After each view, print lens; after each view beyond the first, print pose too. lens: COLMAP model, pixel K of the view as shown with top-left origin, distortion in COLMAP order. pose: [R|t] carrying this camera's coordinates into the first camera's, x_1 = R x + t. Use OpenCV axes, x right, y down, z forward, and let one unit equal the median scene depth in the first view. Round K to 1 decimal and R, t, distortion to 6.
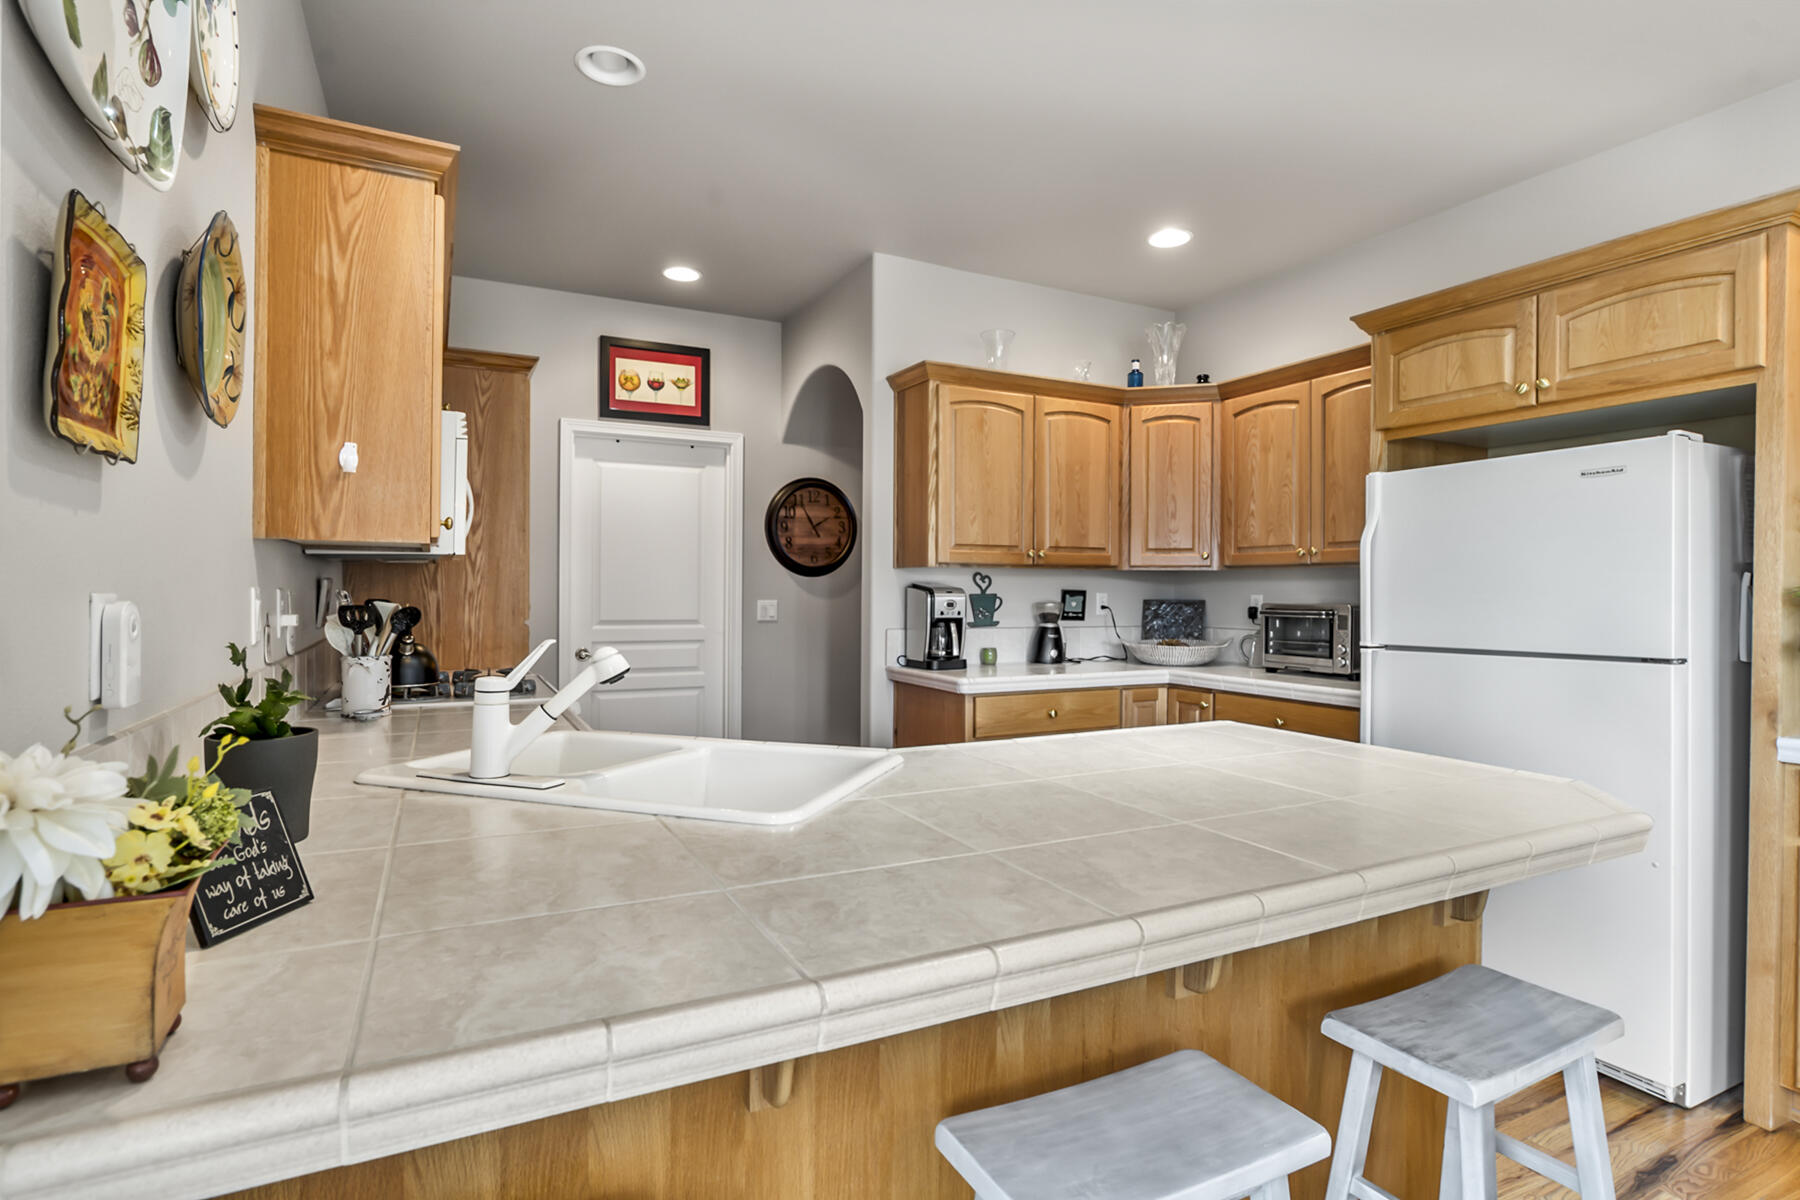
lens RADIAL K [[910.4, 0, 901.2], [0, 910.4, 593.9], [0, 0, 1]] dist [-0.028963, 0.016575]
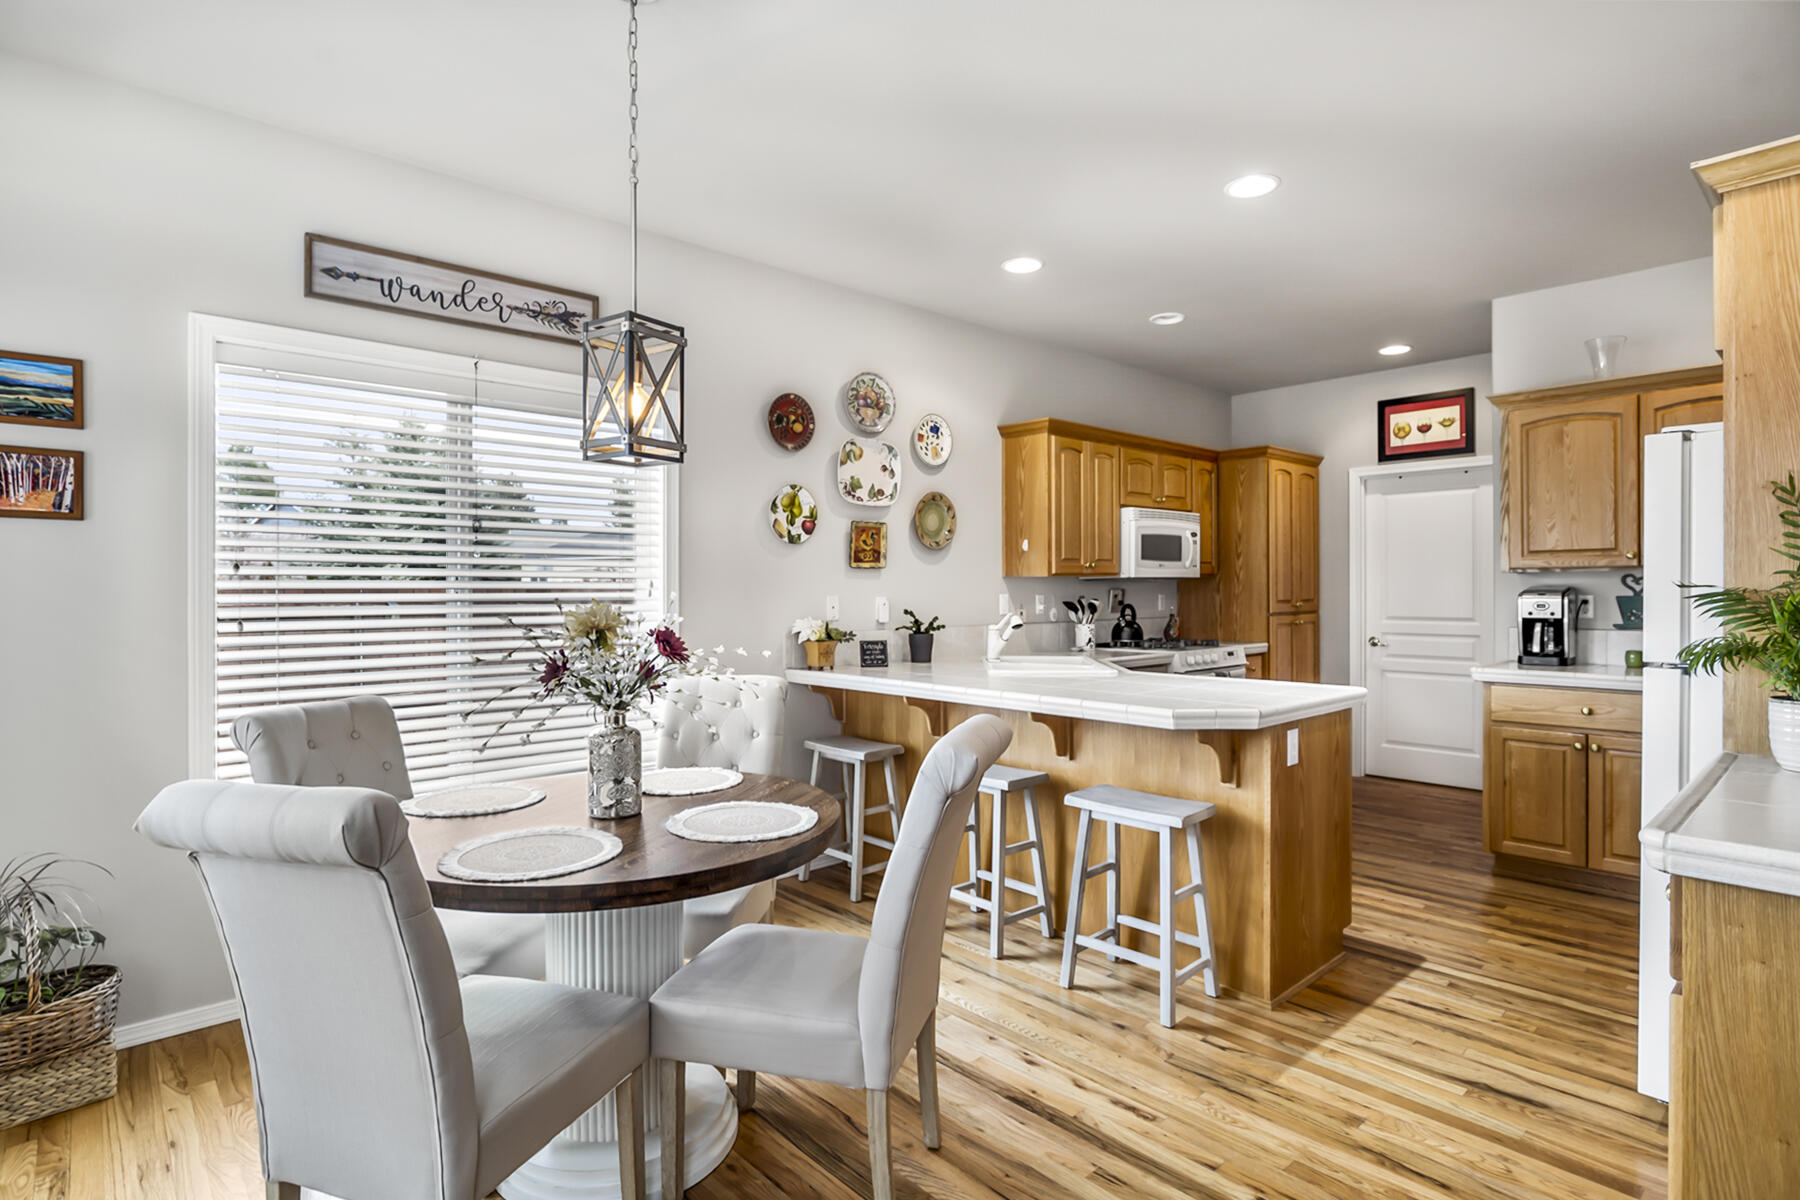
lens RADIAL K [[910.4, 0, 901.2], [0, 910.4, 593.9], [0, 0, 1]] dist [-0.028963, 0.016575]
pose [[0.269367, -0.002948, -0.963033, 0.744522], [0.002106, 0.999995, -0.002472, -0.001404], [0.963035, -0.001362, 0.269372, -0.027810]]
